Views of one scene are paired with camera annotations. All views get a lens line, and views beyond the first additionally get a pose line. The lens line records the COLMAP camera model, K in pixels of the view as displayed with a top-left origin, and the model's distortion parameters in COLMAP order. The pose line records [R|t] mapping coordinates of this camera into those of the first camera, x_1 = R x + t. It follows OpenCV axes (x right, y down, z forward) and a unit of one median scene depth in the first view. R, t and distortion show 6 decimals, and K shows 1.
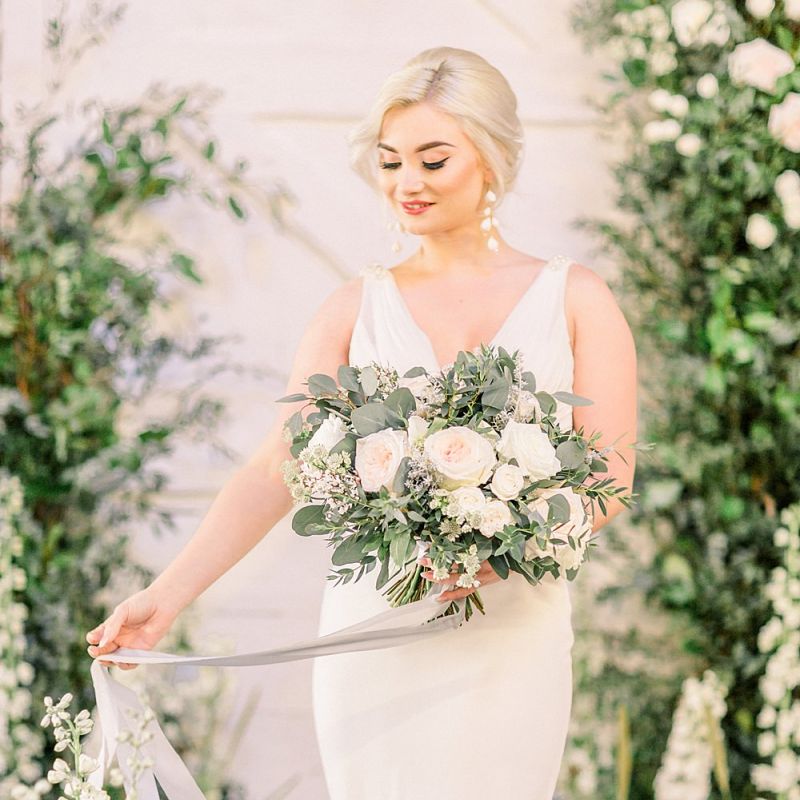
lens RADIAL K [[3082.0, 0, 429.8], [0, 3082.0, 626.8], [0, 0, 1]] dist [-0.087648, 0.000000]
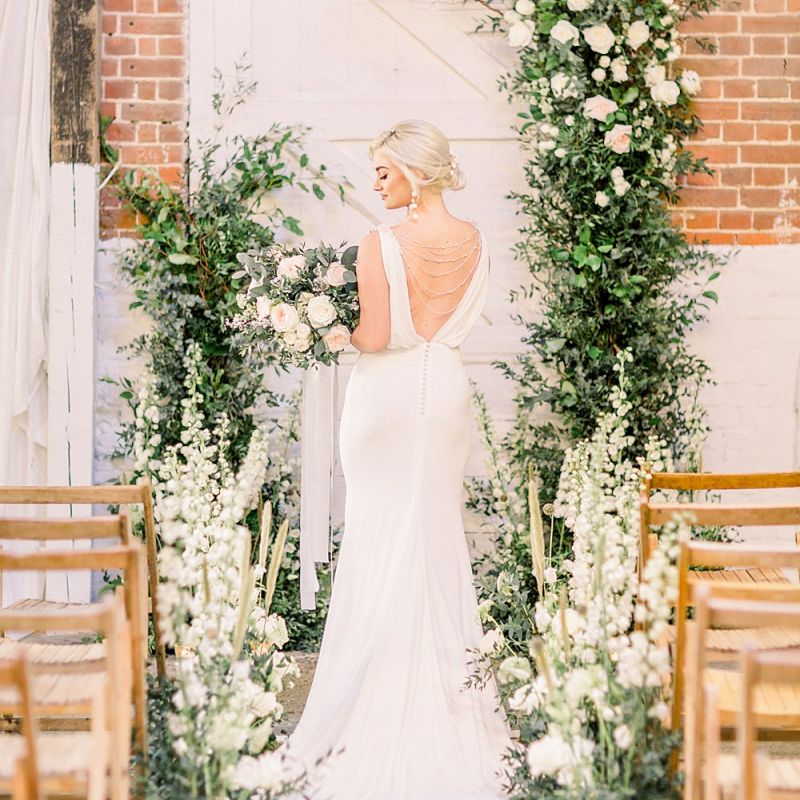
lens RADIAL K [[2963.5, 0, 368.8], [0, 2963.5, 470.8], [0, 0, 1]] dist [-0.180365, 0.000000]
pose [[0.993901, -0.014002, -0.109380, 0.154652], [0.011409, 0.999640, -0.024295, 0.070236], [0.109681, 0.022899, 0.993703, -0.722572]]
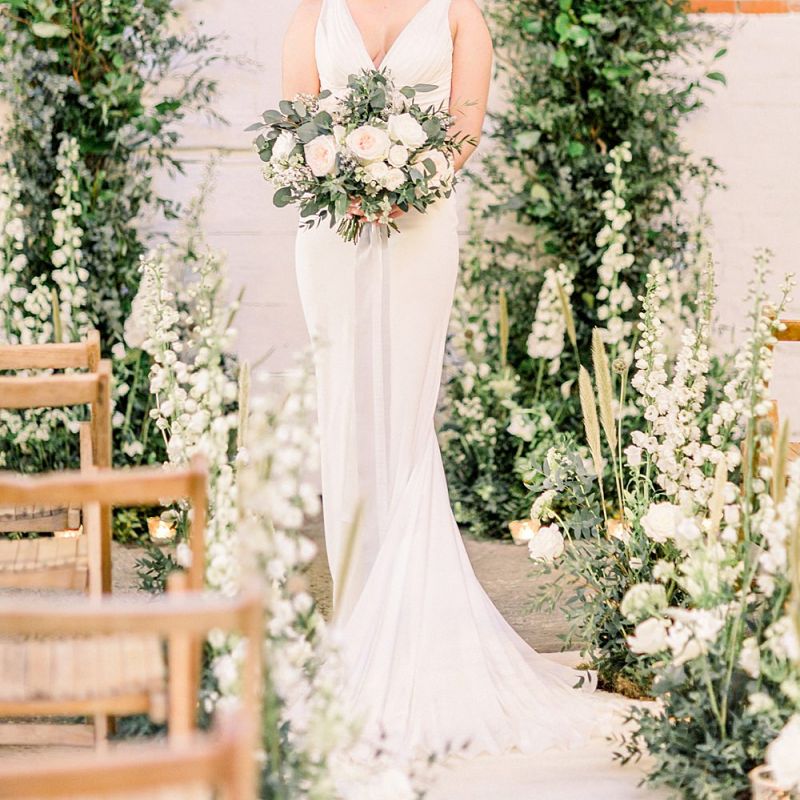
lens RADIAL K [[3082.0, 0, 439.8], [0, 3082.0, 347.2], [0, 0, 1]] dist [-0.087648, 0.000000]
pose [[0.999418, -0.021428, 0.026554, -0.004875], [0.021124, 0.999709, 0.011685, 0.035059], [-0.026796, -0.011118, 0.999579, -0.426258]]
